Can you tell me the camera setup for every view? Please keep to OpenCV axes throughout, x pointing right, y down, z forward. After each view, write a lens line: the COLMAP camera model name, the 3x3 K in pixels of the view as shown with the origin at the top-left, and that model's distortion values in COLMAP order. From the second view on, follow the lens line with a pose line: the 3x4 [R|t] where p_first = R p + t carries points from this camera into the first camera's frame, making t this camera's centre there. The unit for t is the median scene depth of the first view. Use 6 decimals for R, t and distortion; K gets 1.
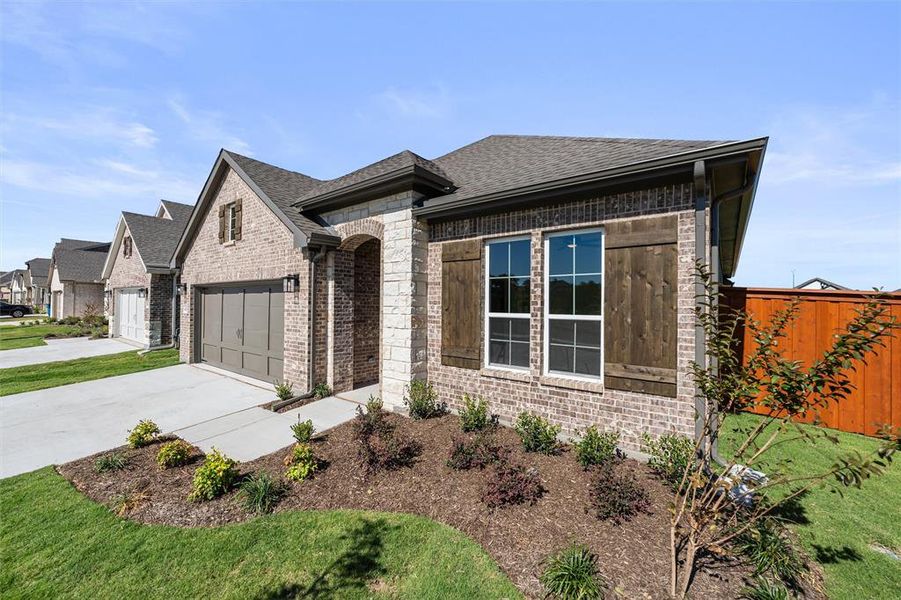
lens RADIAL K [[357.6, 0, 455.6], [0, 357.6, 305.3], [0, 0, 1]] dist [0.000303, -0.000023]
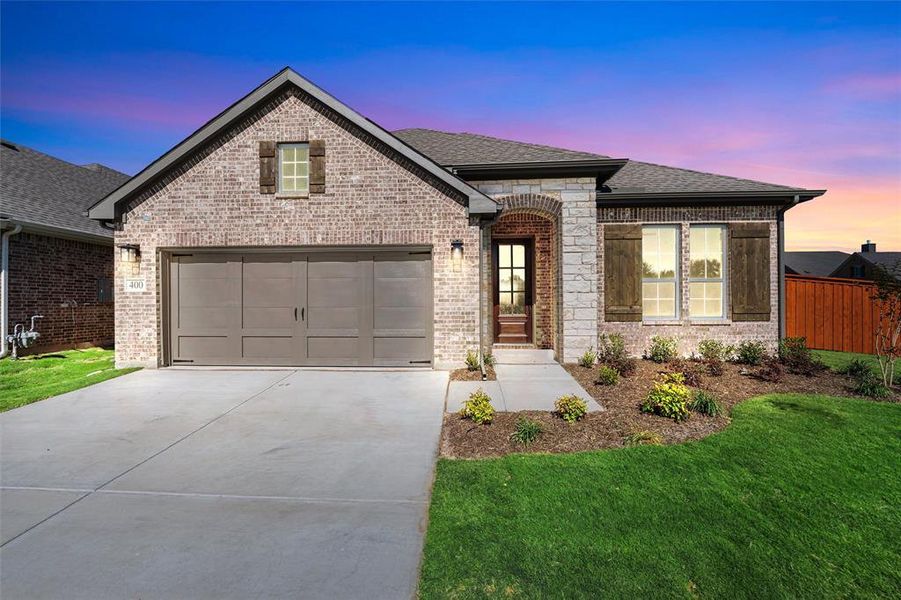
lens RADIAL K [[357.6, 0, 455.6], [0, 357.6, 305.3], [0, 0, 1]] dist [0.000303, -0.000023]
pose [[0.821652, -0.021107, 0.569599, -1.156153], [0.014612, 0.999766, 0.015969, 0.080334], [-0.569803, -0.004798, 0.821768, 0.262669]]
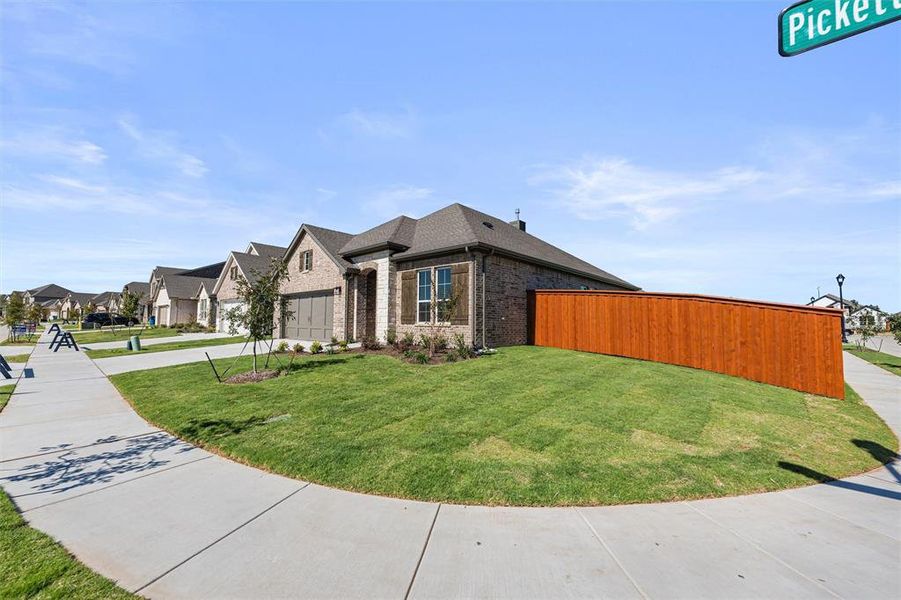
lens RADIAL K [[357.6, 0, 455.6], [0, 357.6, 305.3], [0, 0, 1]] dist [0.000303, -0.000023]
pose [[0.996459, -0.007746, -0.083727, 0.490852], [0.003439, 0.998669, -0.051464, 0.160508], [0.084014, 0.050994, 0.995159, -1.238867]]
